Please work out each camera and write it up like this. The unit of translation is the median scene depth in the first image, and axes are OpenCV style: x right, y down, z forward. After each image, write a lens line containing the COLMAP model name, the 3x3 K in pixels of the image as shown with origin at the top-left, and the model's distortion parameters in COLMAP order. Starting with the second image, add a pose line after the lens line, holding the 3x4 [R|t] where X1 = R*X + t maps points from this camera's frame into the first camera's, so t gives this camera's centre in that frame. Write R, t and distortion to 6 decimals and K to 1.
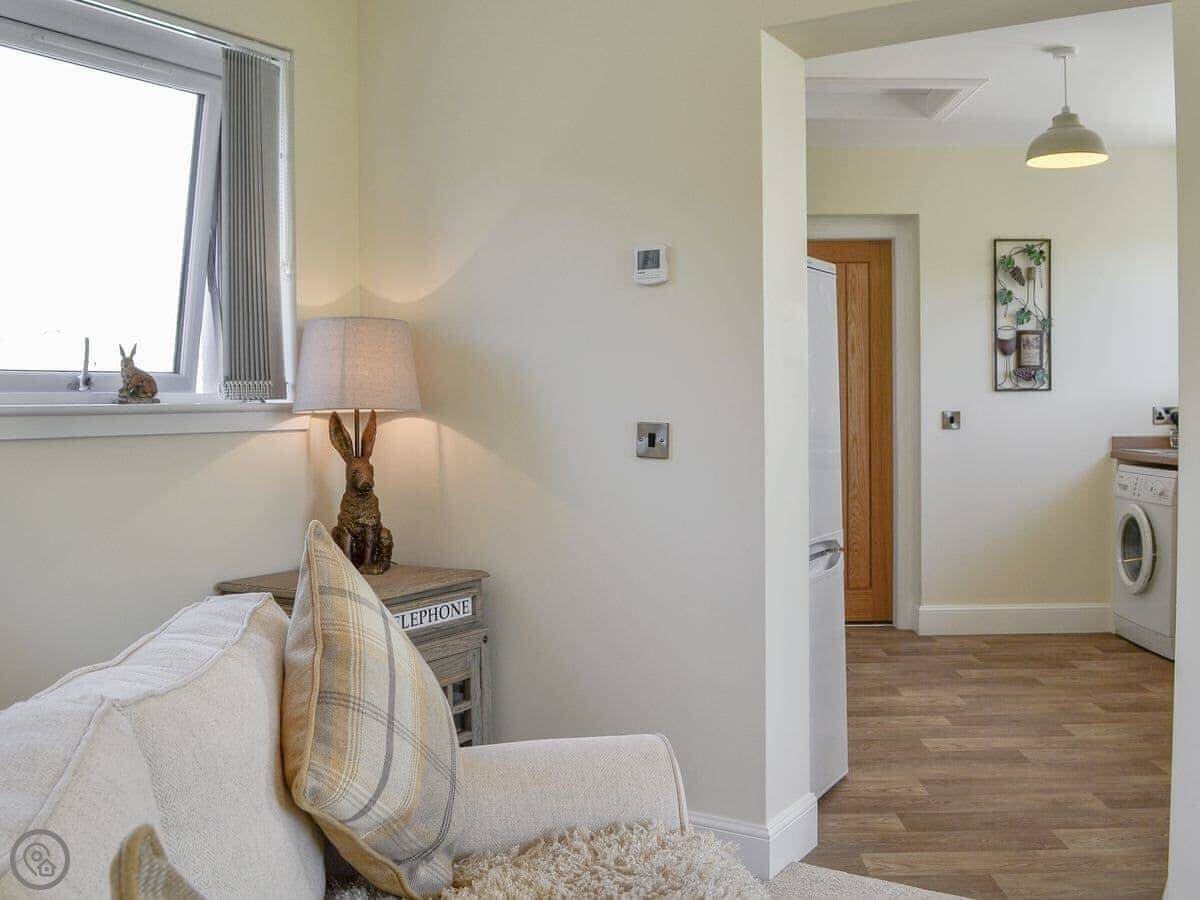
lens RADIAL K [[1204.7, 0, 600.0], [0, 1204.7, 450.0], [0, 0, 1]] dist [-0.054134, 0.002730]
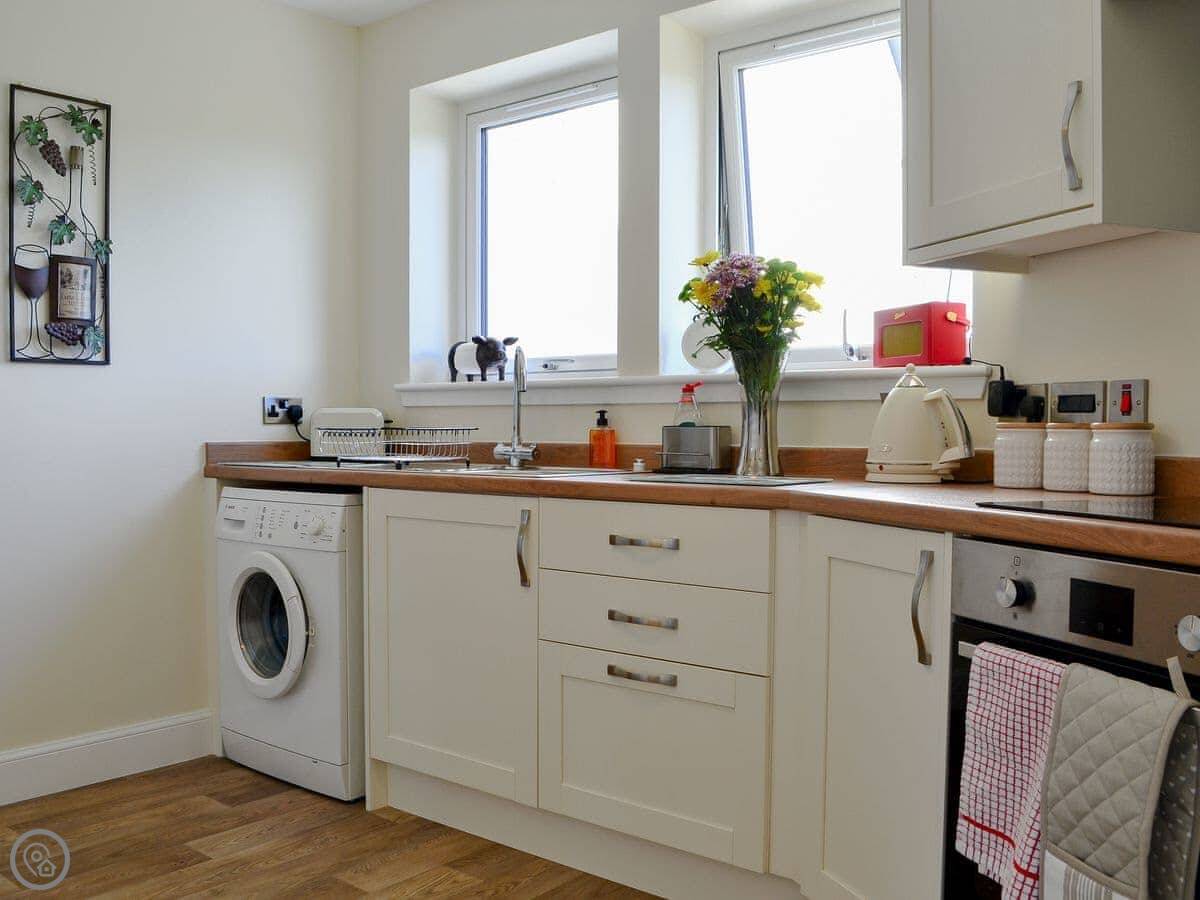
lens RADIAL K [[1084.2, 0, 600.0], [0, 1084.2, 450.0], [0, 0, 1]] dist [-0.067288, -0.014294]
pose [[0.615750, -0.008752, 0.787893, 0.115124], [0.028750, 0.999522, -0.011366, 0.004623], [-0.787417, 0.029651, 0.615707, 0.495513]]
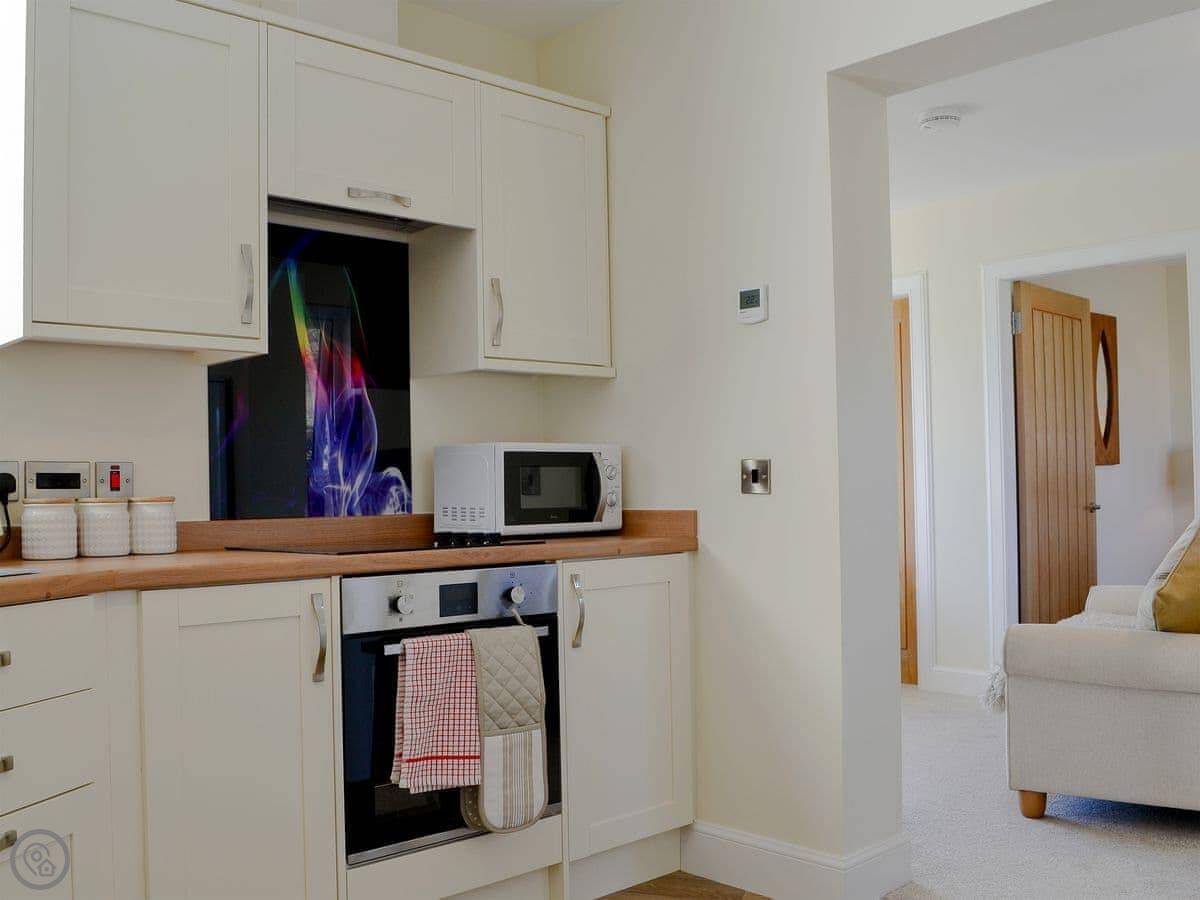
lens RADIAL K [[1204.7, 0, 600.0], [0, 1204.7, 450.0], [0, 0, 1]] dist [-0.054134, 0.002730]
pose [[-0.972544, 0.032277, 0.230471, 0.365114], [0.034861, 0.999367, 0.007147, -0.062185], [-0.230095, 0.014985, -0.973053, 1.904744]]
